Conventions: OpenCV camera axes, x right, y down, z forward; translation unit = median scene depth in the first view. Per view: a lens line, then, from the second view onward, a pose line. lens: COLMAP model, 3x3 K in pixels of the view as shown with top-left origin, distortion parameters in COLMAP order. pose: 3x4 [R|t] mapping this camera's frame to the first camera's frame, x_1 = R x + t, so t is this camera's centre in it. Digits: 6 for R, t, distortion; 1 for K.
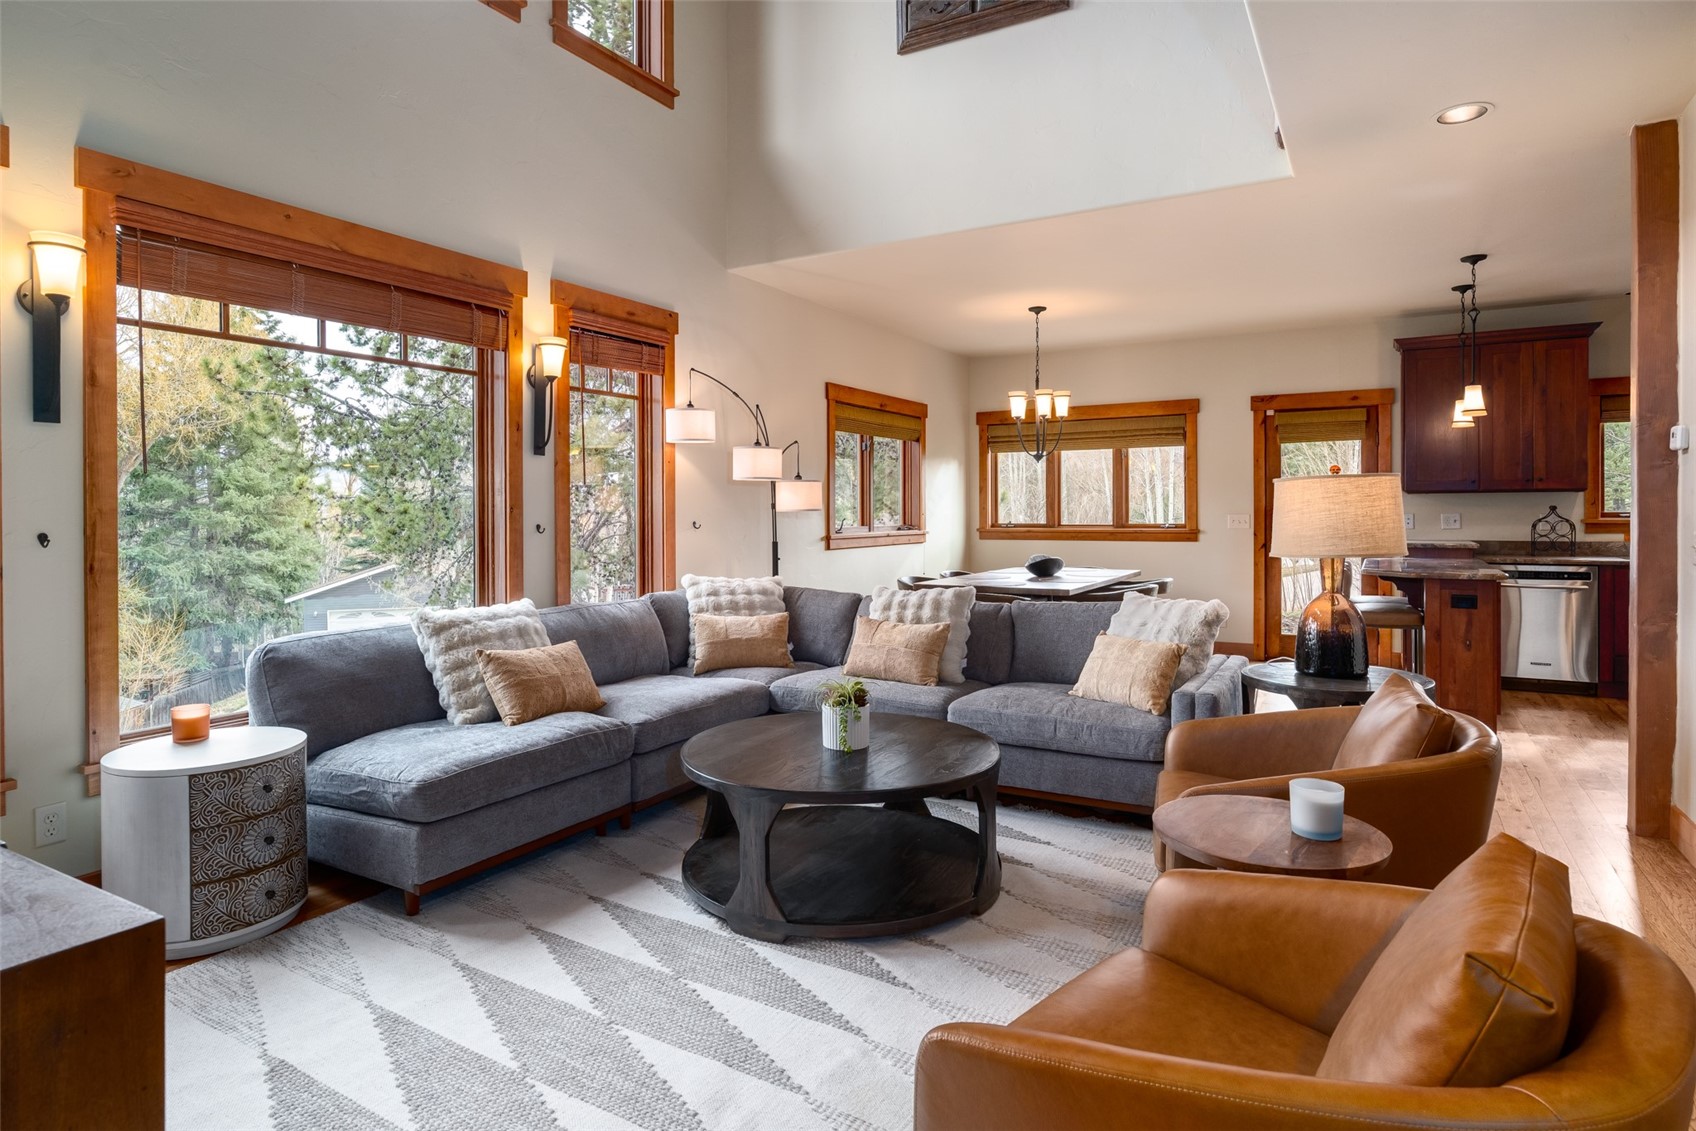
lens RADIAL K [[935.2, 0, 837.0], [0, 935.2, 514.4], [0, 0, 1]] dist [-0.001637, -0.000251]
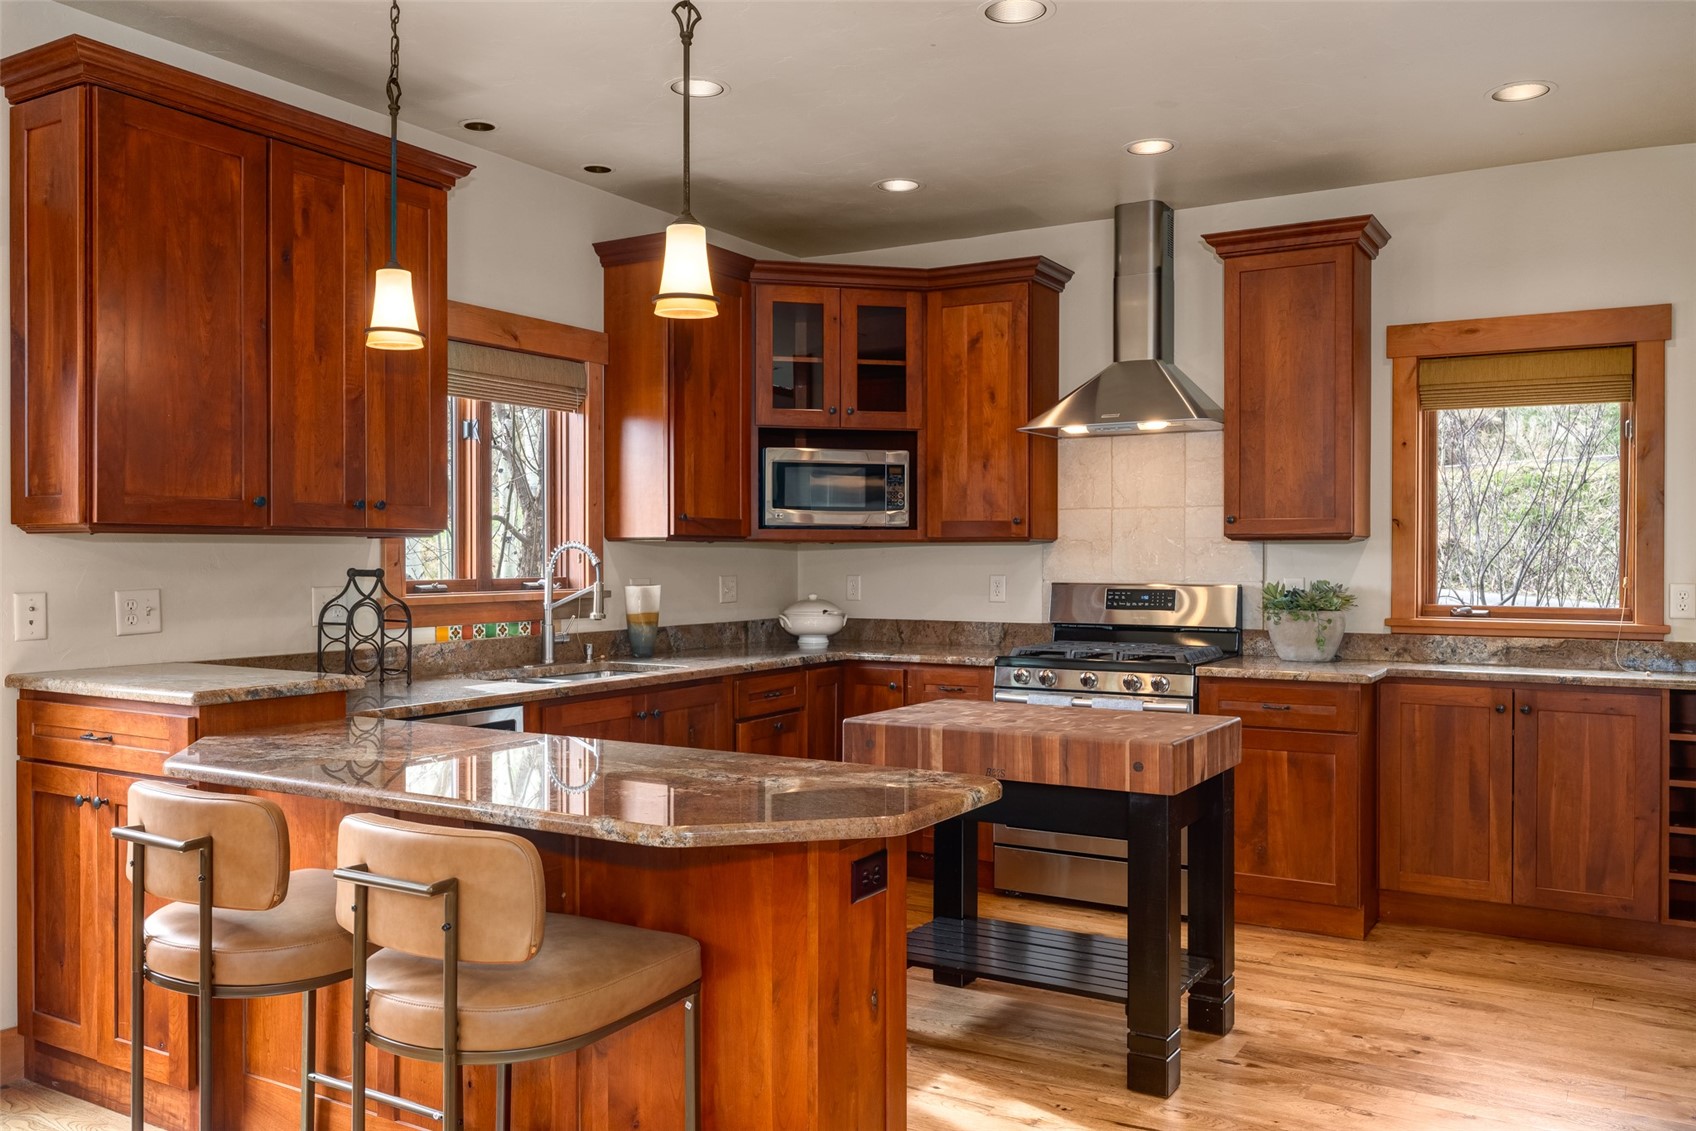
lens RADIAL K [[1336.1, 0, 845.5], [0, 1336.1, 559.3], [0, 0, 1]] dist [0.000587, 0.000804]
pose [[0.014900, 0.000585, 0.999889, 0.160541], [0.005964, 0.999982, -0.000674, -0.011819], [-0.999871, 0.005973, 0.014897, 0.769938]]
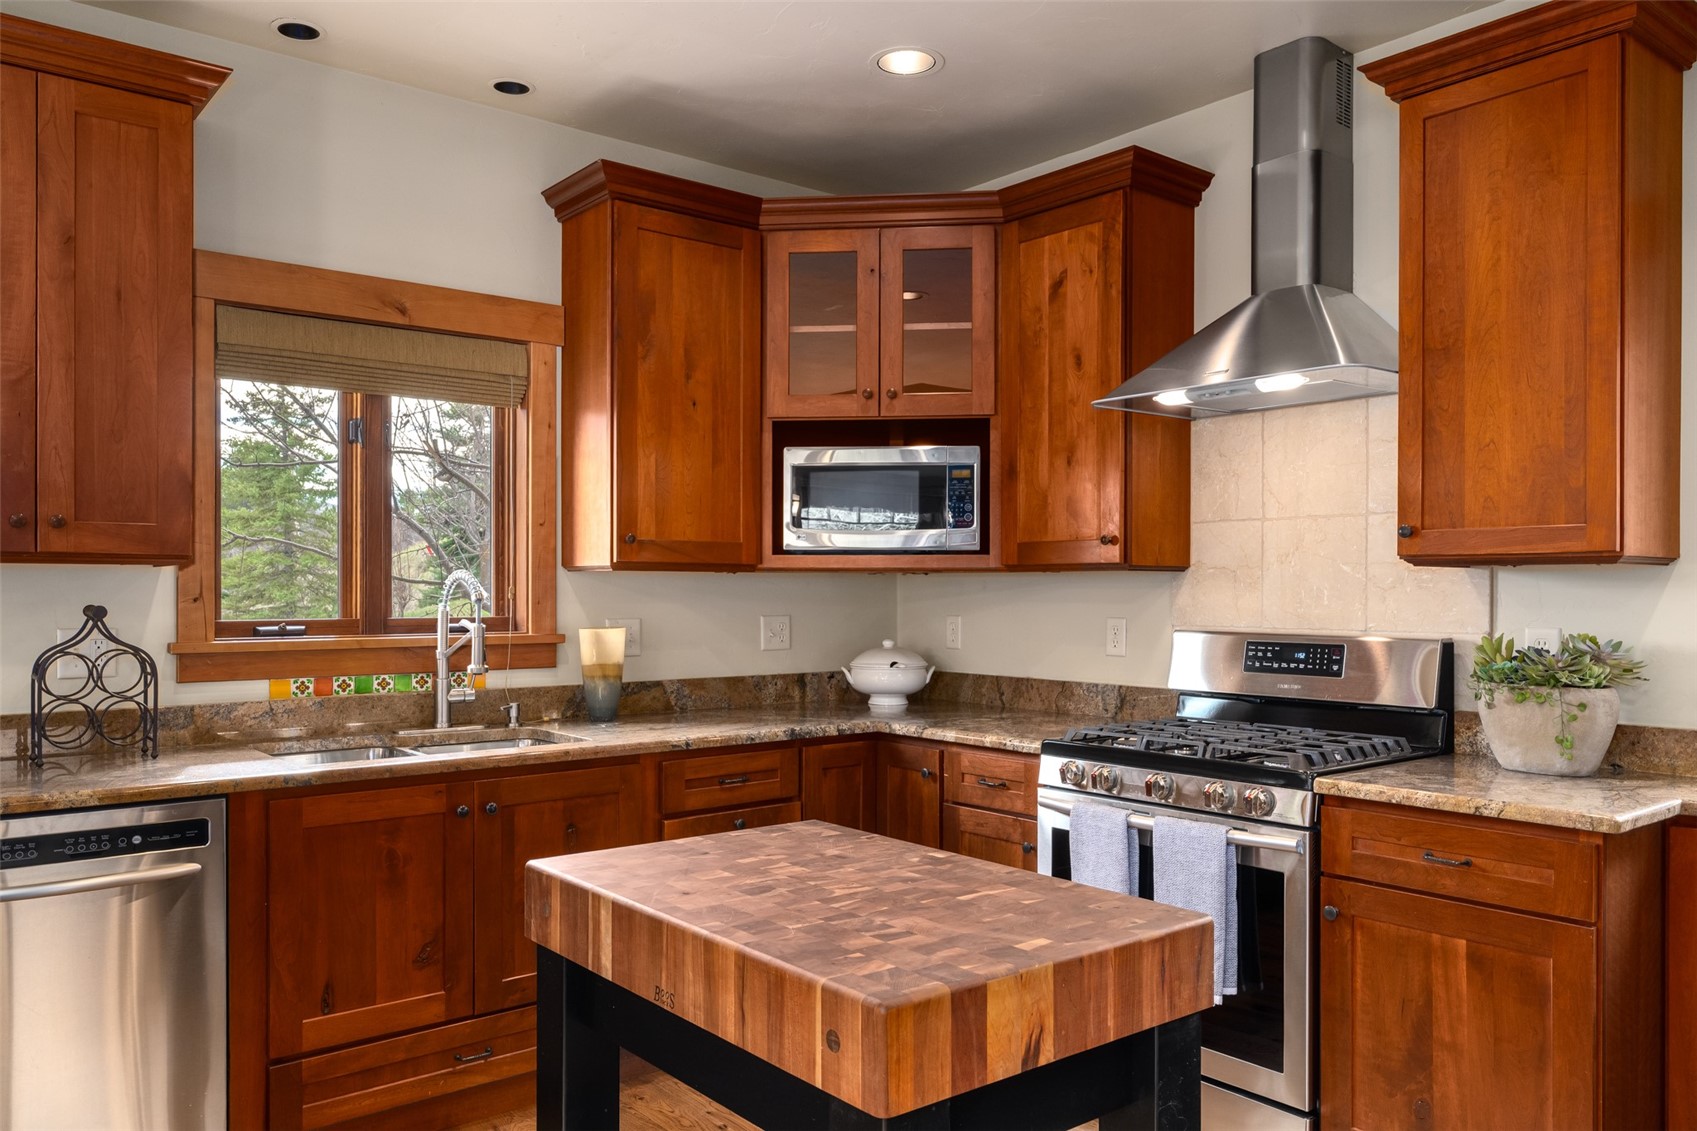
lens RADIAL K [[1256.7, 0, 863.8], [0, 1256.7, 590.7], [0, 0, 1]] dist [0.003129, -0.005478]
pose [[0.347953, 0.003065, 0.937507, 0.445864], [0.002983, 0.999986, -0.004376, -0.011949], [-0.937507, 0.004319, 0.347939, 0.592437]]
